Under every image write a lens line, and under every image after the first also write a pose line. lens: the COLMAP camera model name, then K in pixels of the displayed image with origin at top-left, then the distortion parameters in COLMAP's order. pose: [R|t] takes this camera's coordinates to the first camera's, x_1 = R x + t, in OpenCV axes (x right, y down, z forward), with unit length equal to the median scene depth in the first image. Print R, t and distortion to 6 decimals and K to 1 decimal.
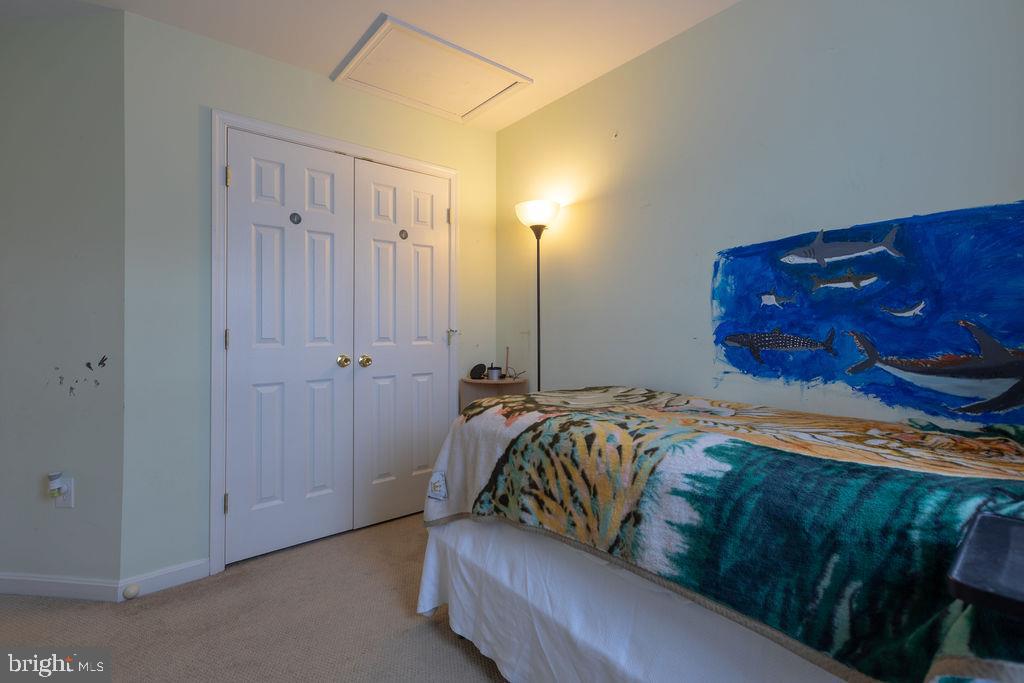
lens RADIAL K [[463.0, 0, 509.5], [0, 463.0, 332.1], [0, 0, 1]] dist [0.002453, 0.000491]
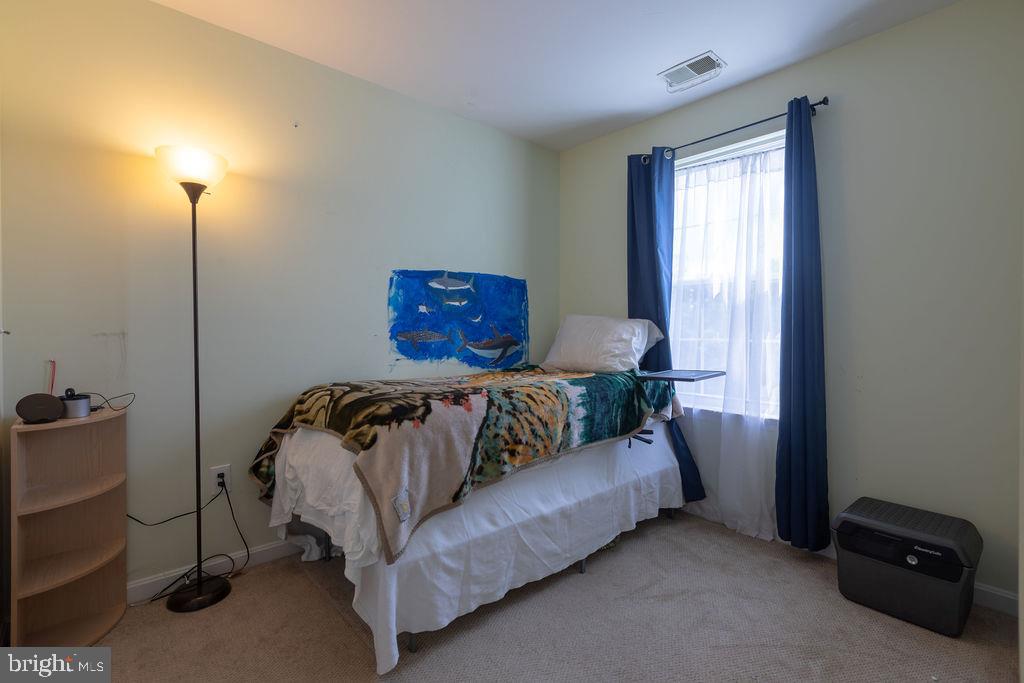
lens RADIAL K [[463.0, 0, 509.5], [0, 463.0, 332.1], [0, 0, 1]] dist [0.002453, 0.000491]
pose [[-0.034037, -0.012887, 0.999337, -1.124317], [0.003291, 0.999910, 0.013006, -0.013688], [-0.999415, 0.003732, -0.033991, 0.883783]]
